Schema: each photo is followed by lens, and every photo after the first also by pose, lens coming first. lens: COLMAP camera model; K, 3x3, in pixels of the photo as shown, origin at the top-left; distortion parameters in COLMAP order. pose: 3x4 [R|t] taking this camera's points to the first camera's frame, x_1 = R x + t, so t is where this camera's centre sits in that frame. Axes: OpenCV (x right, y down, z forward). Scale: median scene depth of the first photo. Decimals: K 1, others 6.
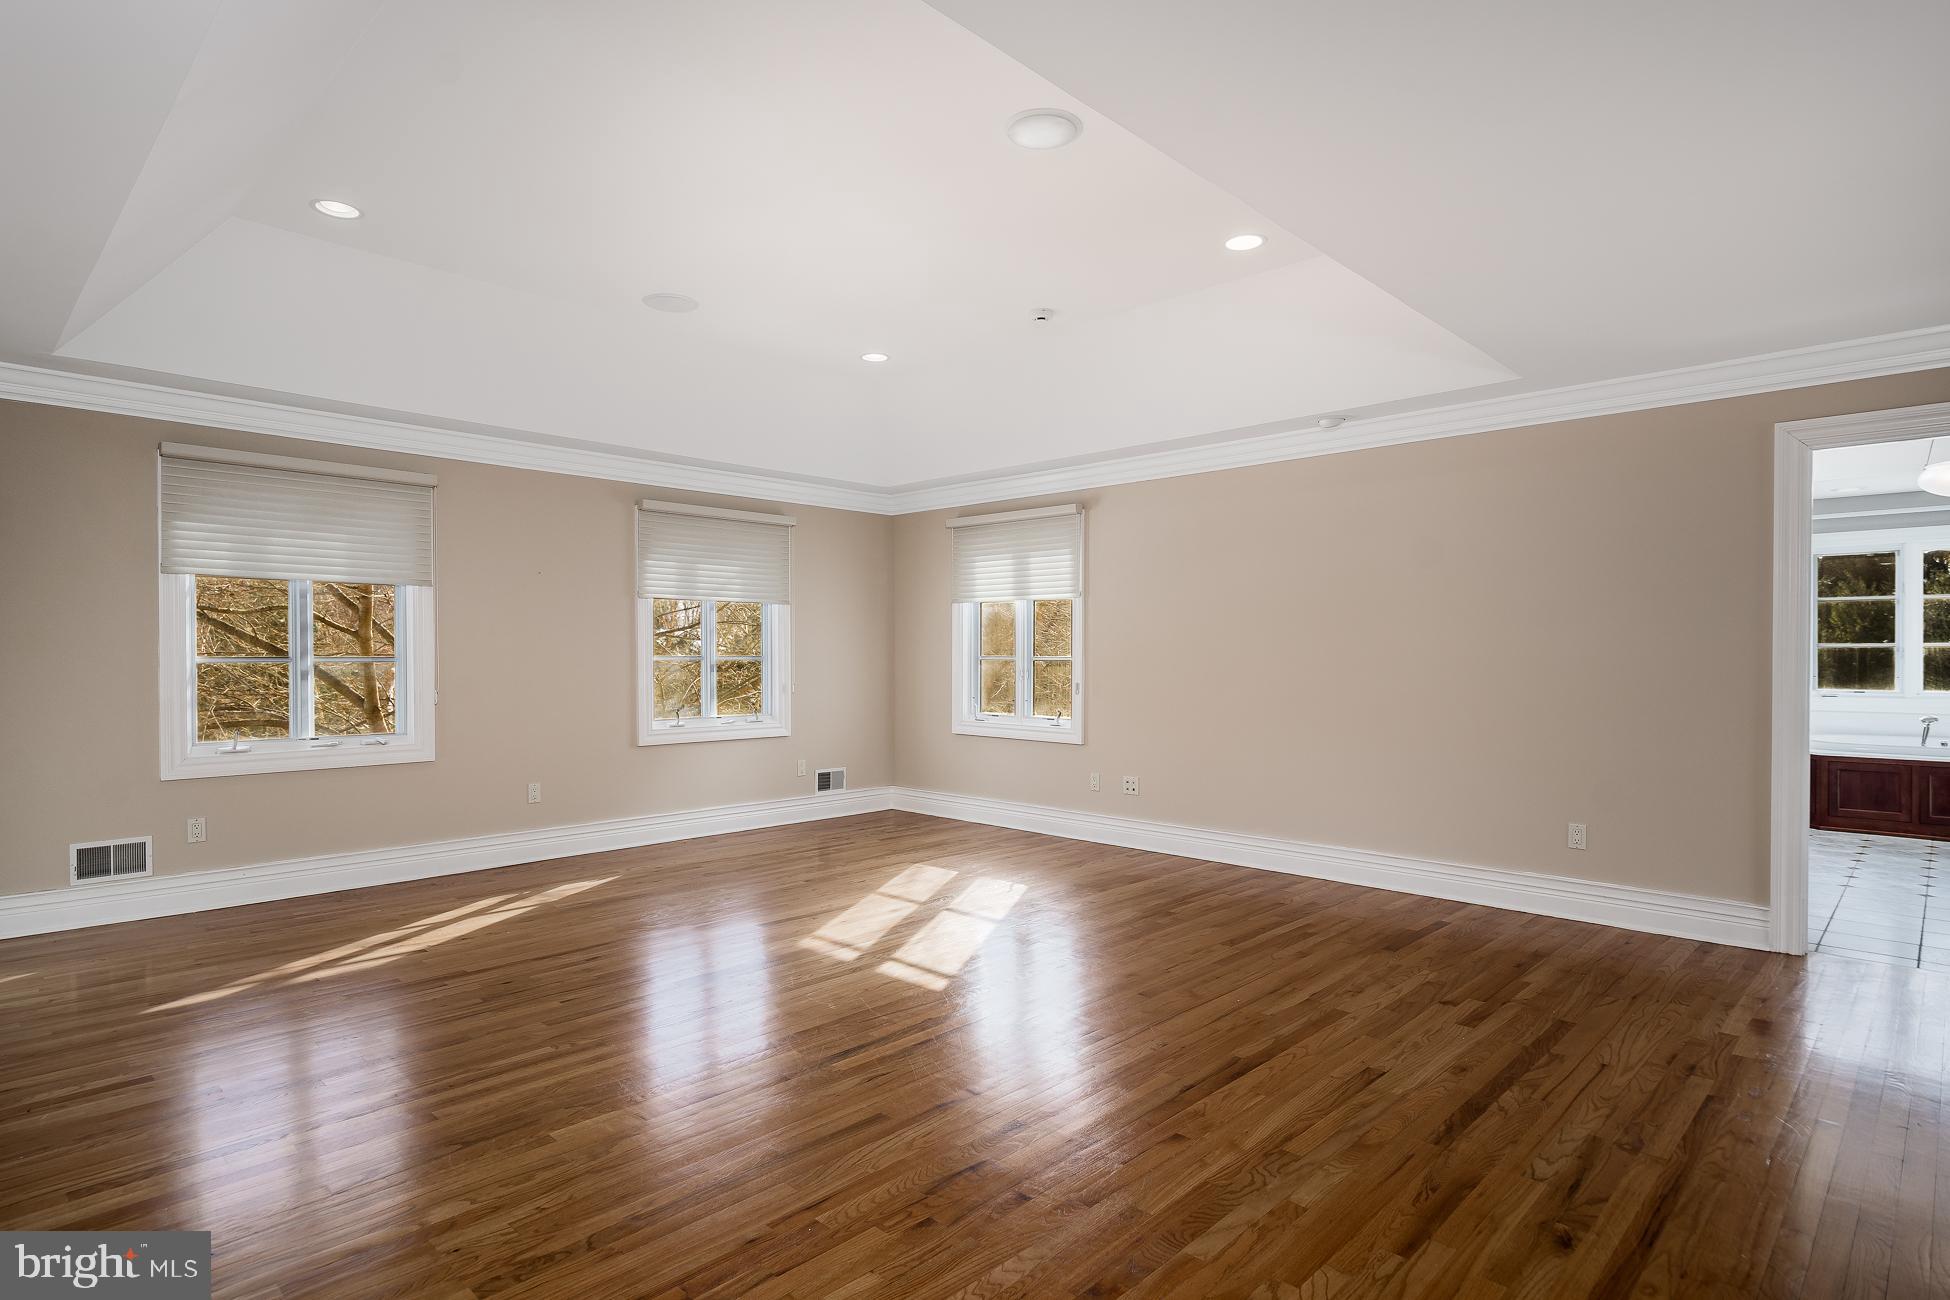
lens RADIAL K [[1040.0, 0, 1006.8], [0, 1040.0, 661.8], [0, 0, 1]] dist [0.004435, 0.000602]
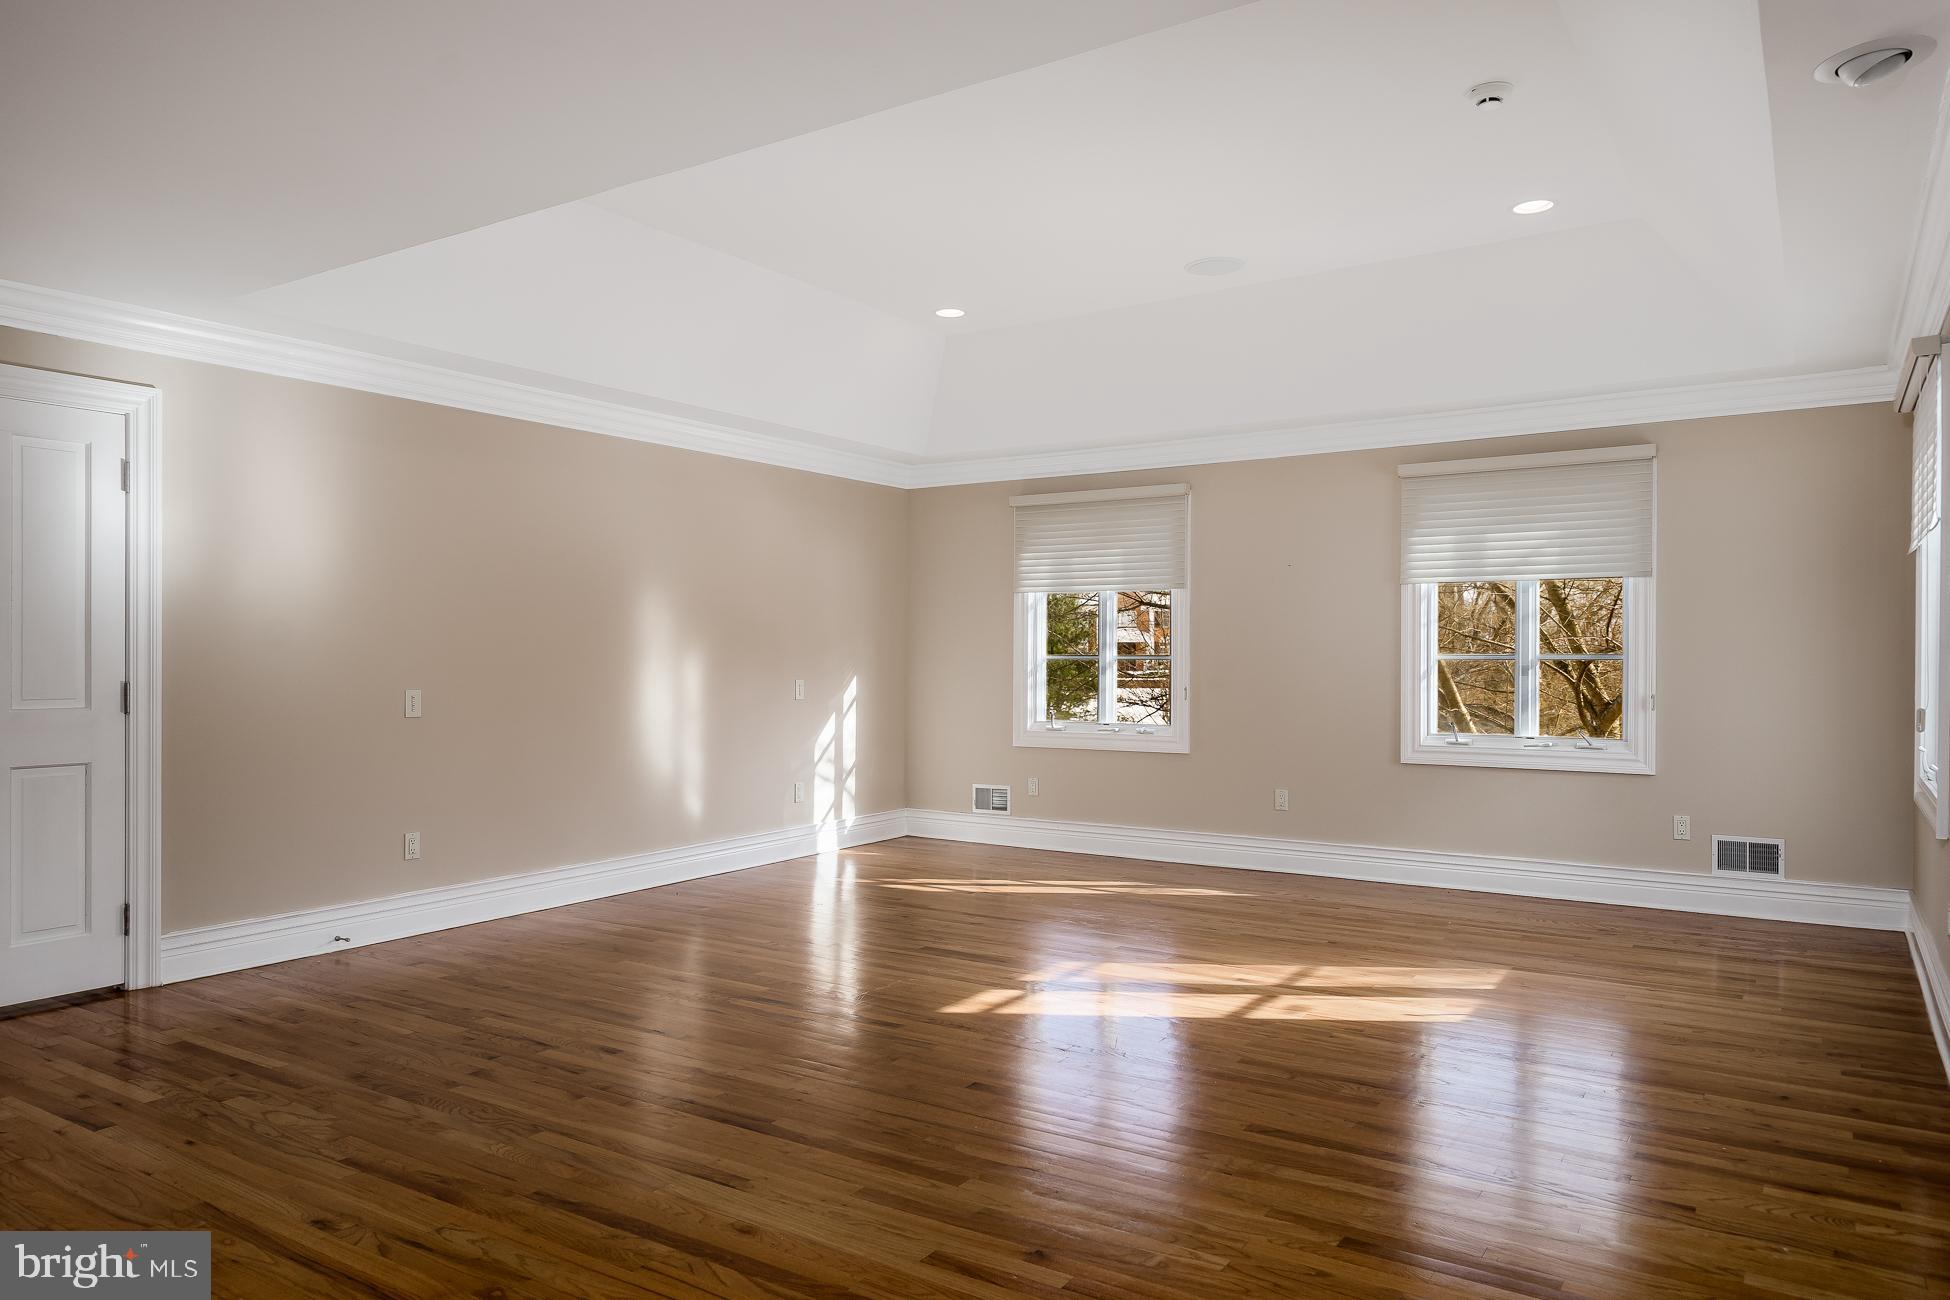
lens RADIAL K [[1325.1, 0, 913.8], [0, 1325.1, 649.3], [0, 0, 1]] dist [0.005910, 0.004280]
pose [[0.146861, -0.001799, -0.989156, 0.877619], [-0.009398, 0.999951, -0.003214, -0.004149], [0.989113, 0.009768, 0.146837, 0.631798]]
